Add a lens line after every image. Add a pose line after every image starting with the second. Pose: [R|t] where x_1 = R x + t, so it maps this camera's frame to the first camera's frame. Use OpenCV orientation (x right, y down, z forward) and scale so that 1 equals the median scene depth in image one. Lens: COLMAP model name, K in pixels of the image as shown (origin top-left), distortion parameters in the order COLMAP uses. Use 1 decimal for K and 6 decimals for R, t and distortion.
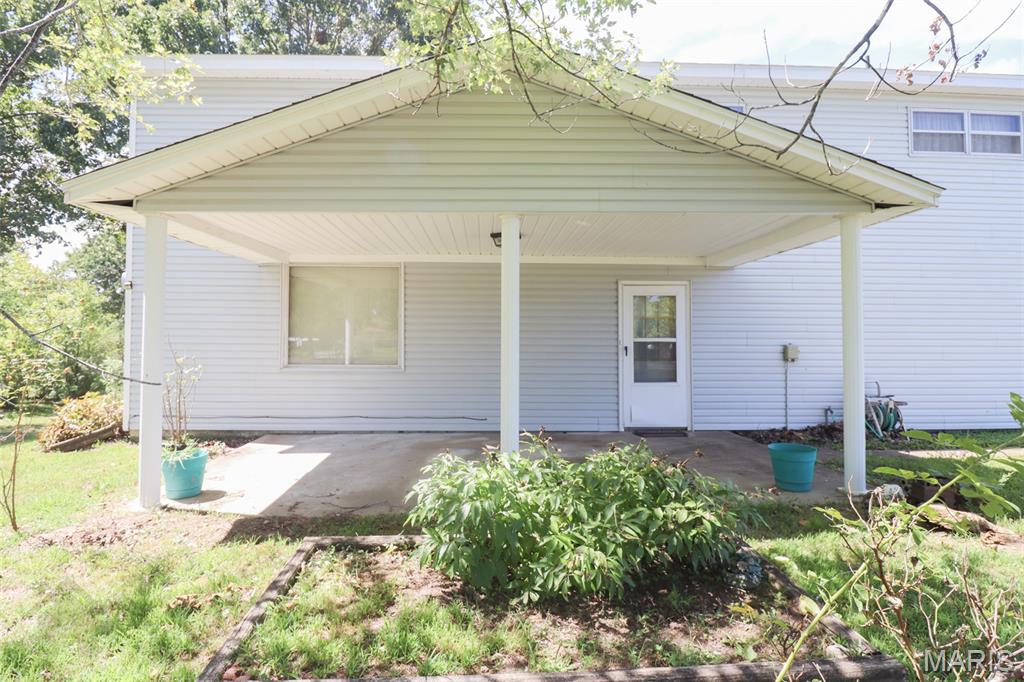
lens RADIAL K [[486.8, 0, 511.0], [0, 486.8, 326.8], [0, 0, 1]] dist [0.012974, -0.019843]
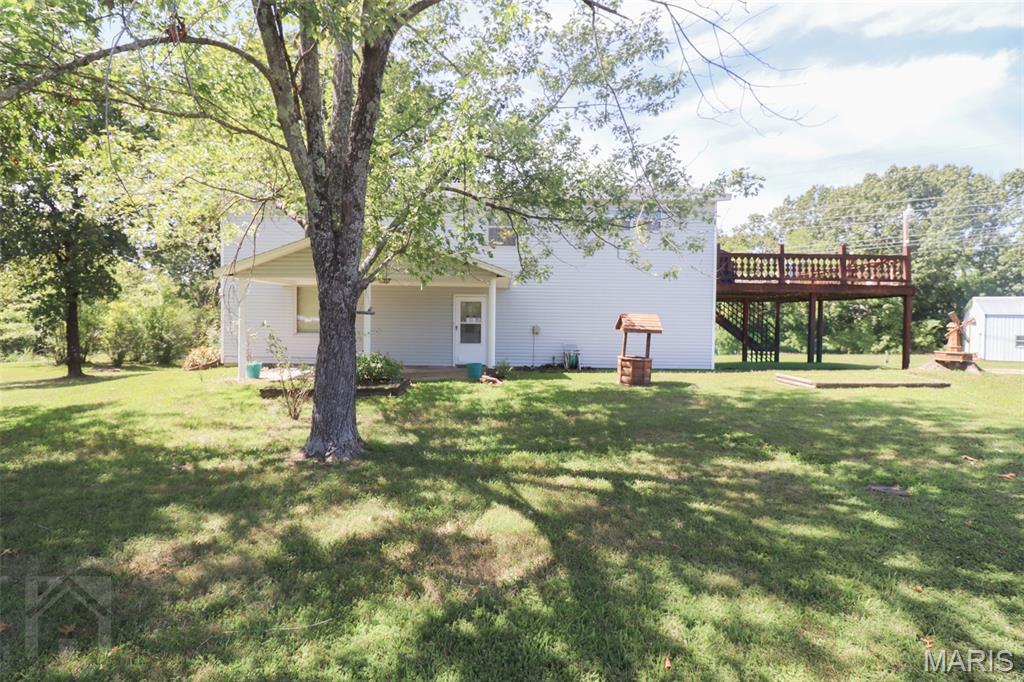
lens RADIAL K [[486.8, 0, 511.0], [0, 486.8, 326.8], [0, 0, 1]] dist [0.012974, -0.019843]
pose [[0.997921, 0.010676, -0.063551, 0.595649], [-0.008157, 0.999175, 0.039772, -0.039901], [0.063924, -0.039171, 0.997186, -1.028671]]
